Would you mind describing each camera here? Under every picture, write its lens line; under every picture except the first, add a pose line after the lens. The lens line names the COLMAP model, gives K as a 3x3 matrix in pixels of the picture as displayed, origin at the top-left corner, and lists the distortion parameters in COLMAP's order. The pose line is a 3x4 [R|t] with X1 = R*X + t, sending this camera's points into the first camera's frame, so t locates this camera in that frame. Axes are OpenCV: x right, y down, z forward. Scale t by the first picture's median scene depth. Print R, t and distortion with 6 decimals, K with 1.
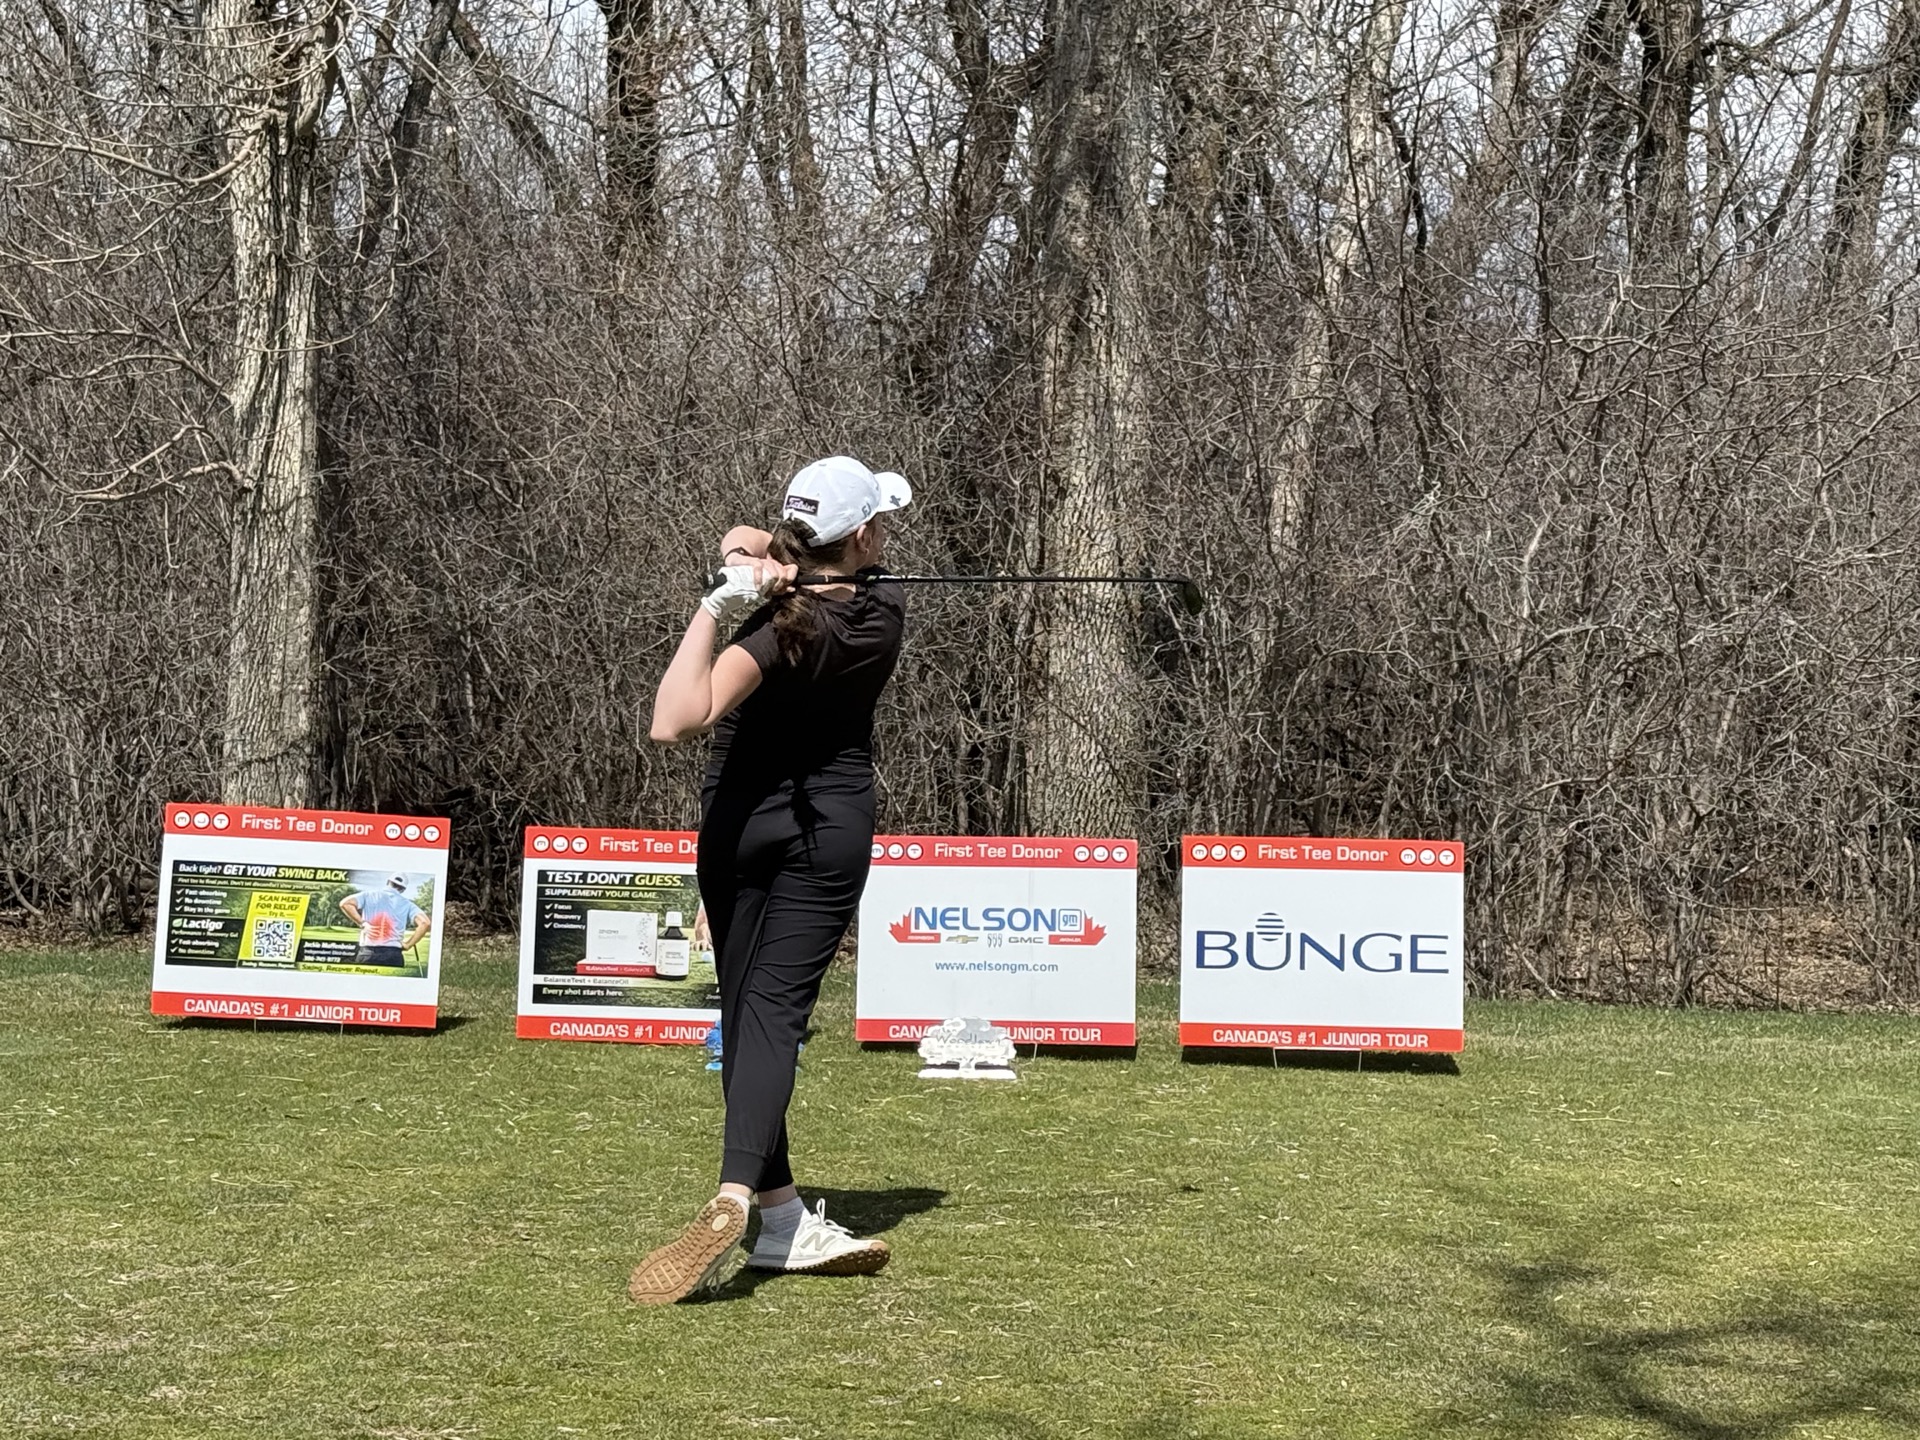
lens RADIAL K [[3890.7, 0, 960.0], [0, 3890.7, 720.0], [0, 0, 1]] dist [0.121066, 0.172778]
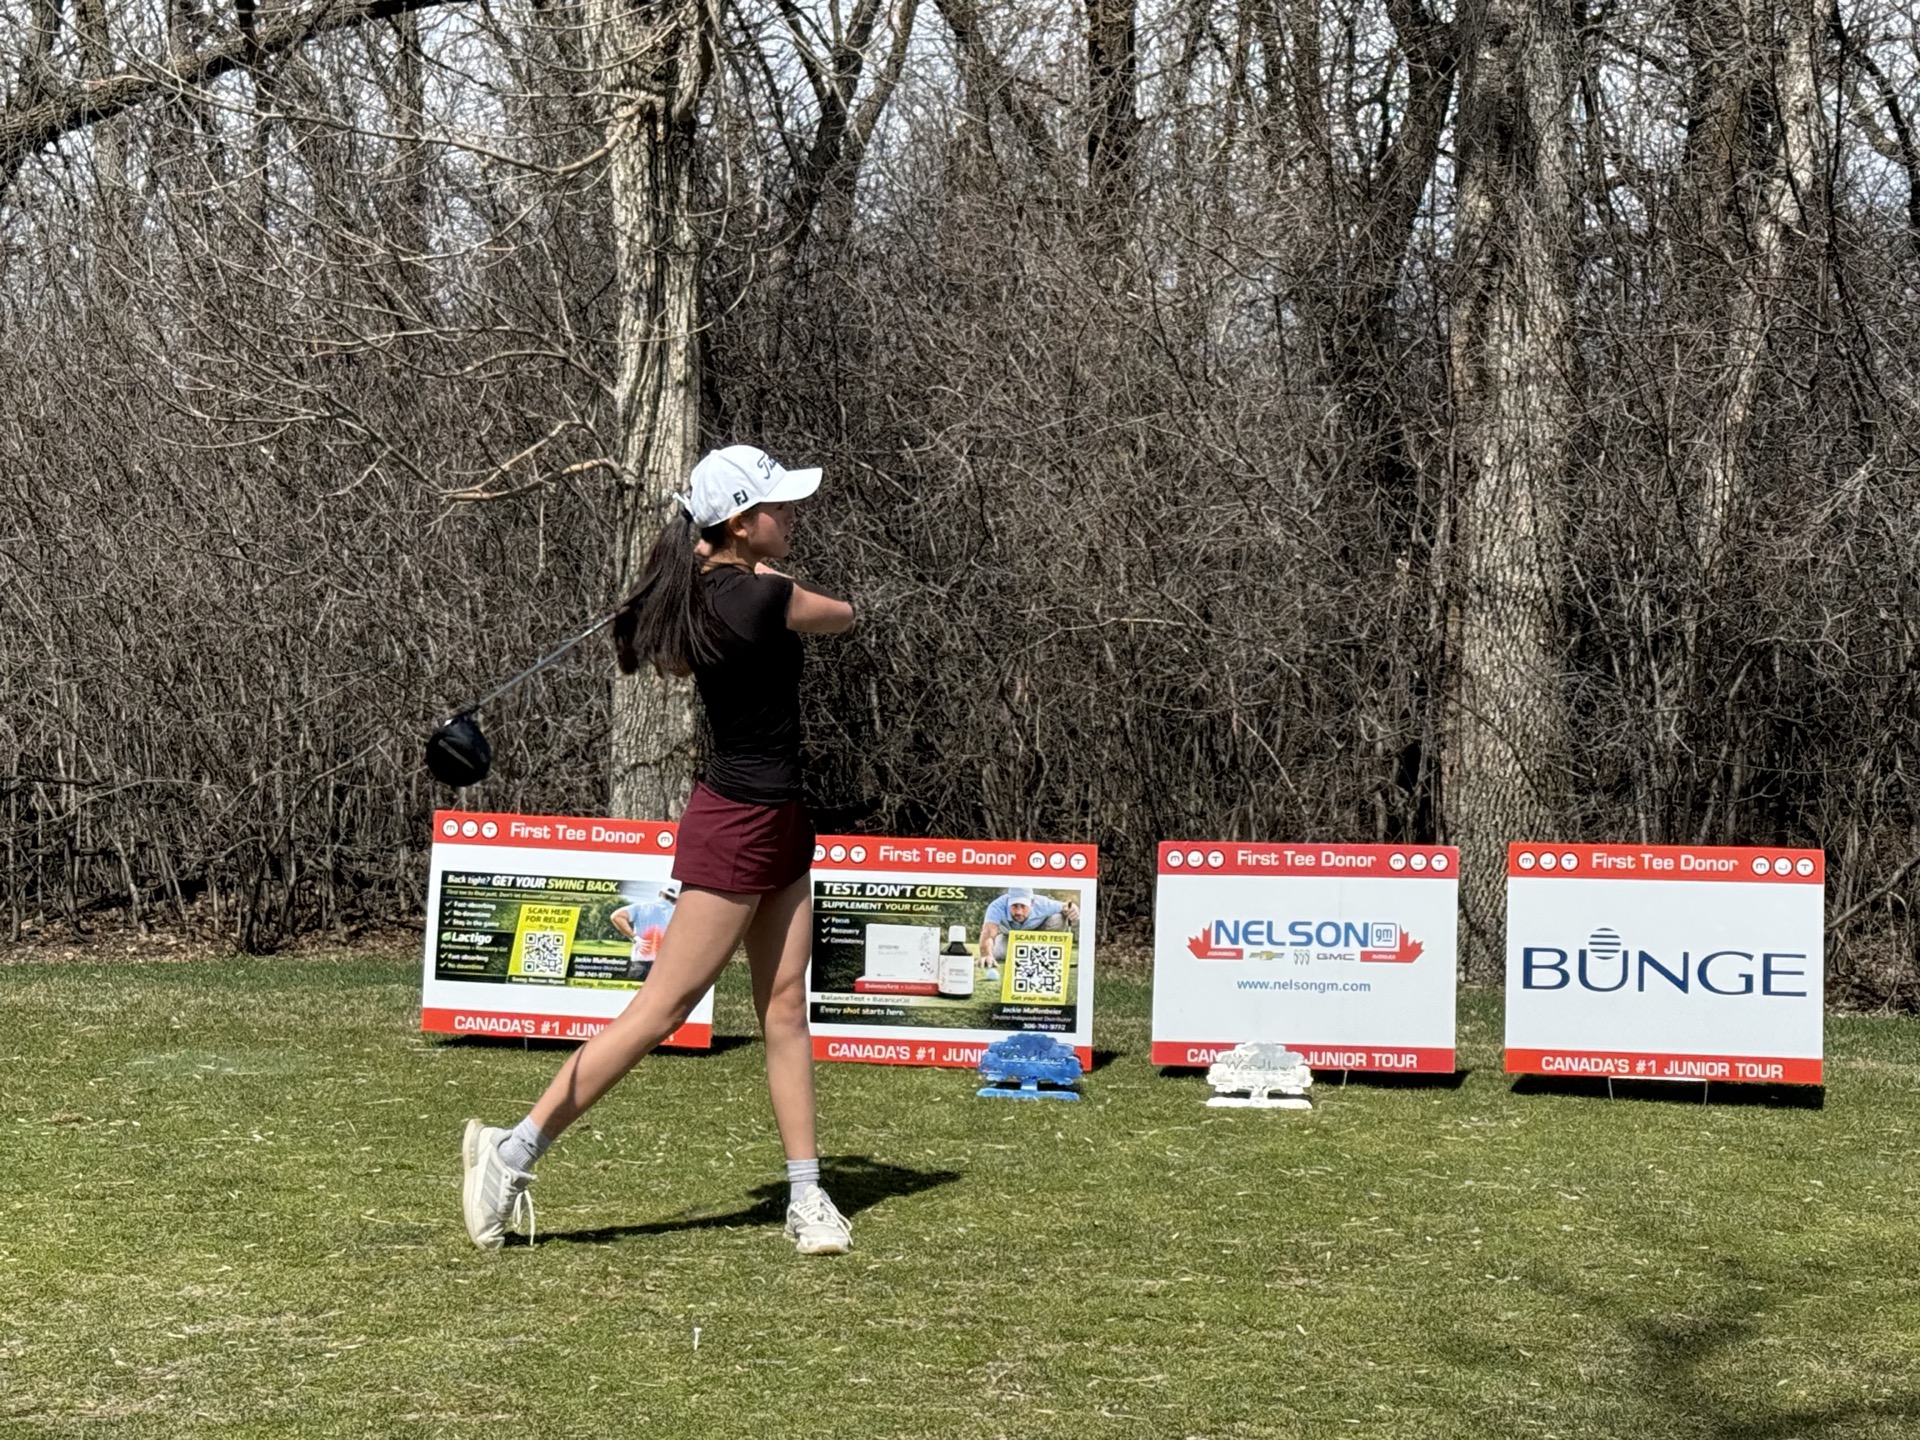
lens RADIAL K [[3890.7, 0, 960.0], [0, 3890.7, 720.0], [0, 0, 1]] dist [0.121066, 0.172778]
pose [[0.987357, -0.007116, -0.158354, 0.075962], [0.007281, 0.999973, 0.000460, -0.000716], [0.158346, -0.001607, 0.987382, 0.075453]]
